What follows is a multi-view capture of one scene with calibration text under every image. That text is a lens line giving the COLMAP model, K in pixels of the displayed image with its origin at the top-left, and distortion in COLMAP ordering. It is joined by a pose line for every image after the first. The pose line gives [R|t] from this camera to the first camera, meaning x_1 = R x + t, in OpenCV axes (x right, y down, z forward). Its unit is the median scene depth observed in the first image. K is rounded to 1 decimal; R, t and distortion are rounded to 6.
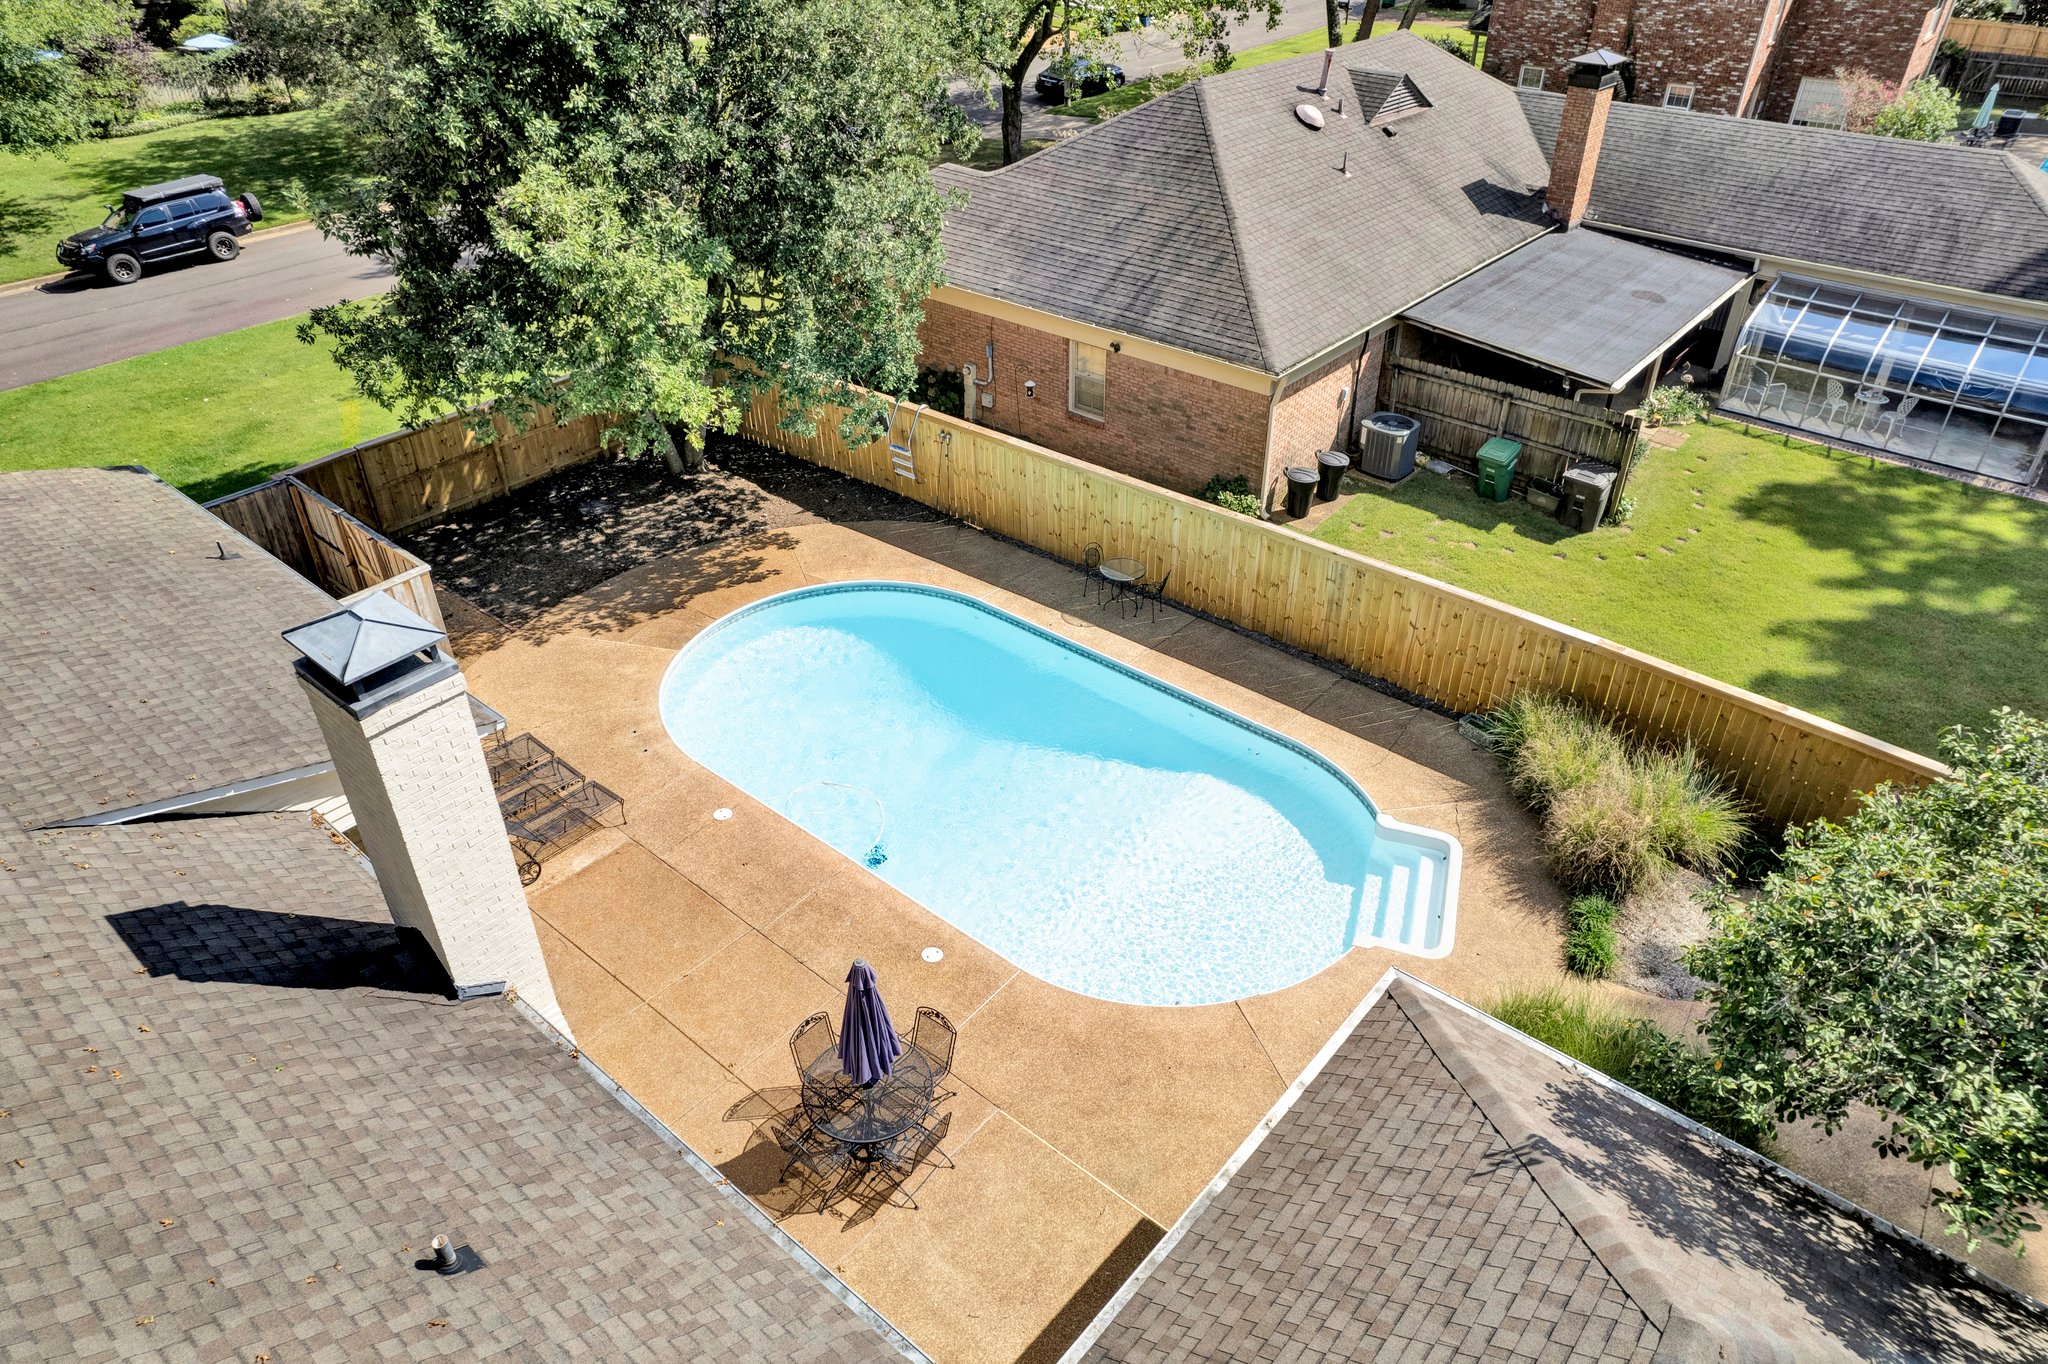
lens RADIAL K [[1302.1, 0, 1035.3], [0, 1302.1, 688.0], [0, 0, 1]] dist [-0.084444, 0.078125]
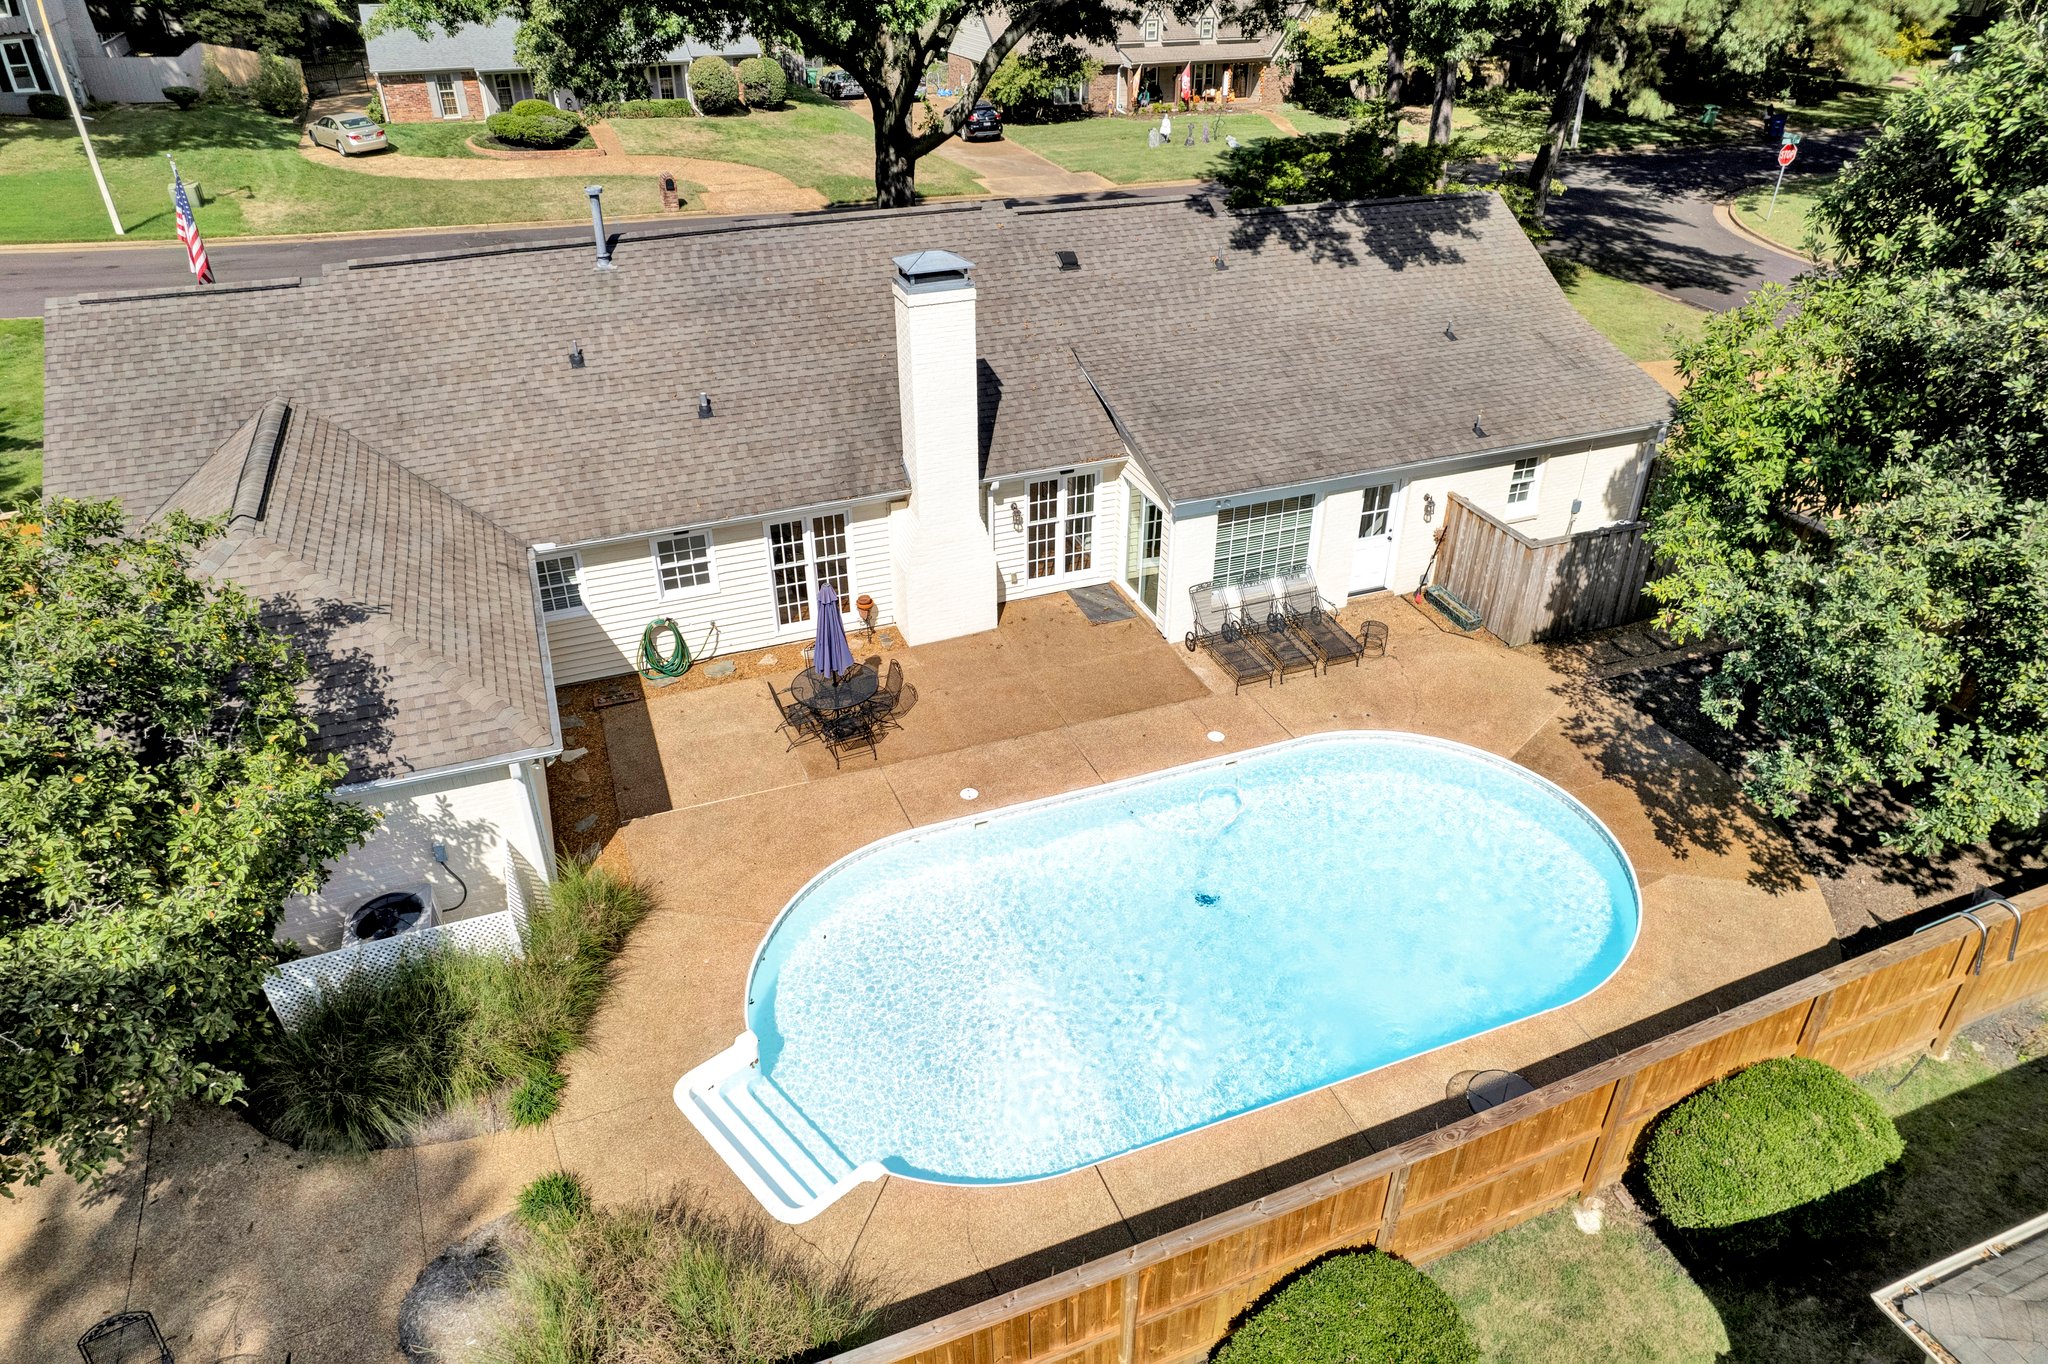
lens RADIAL K [[1302.1, 0, 1035.3], [0, 1302.1, 688.0], [0, 0, 1]] dist [-0.084444, 0.078125]
pose [[-0.473172, 0.473232, -0.743074, 0.507522], [-0.503713, 0.546667, 0.668901, -0.469125], [0.722759, 0.690802, -0.020295, 0.692577]]
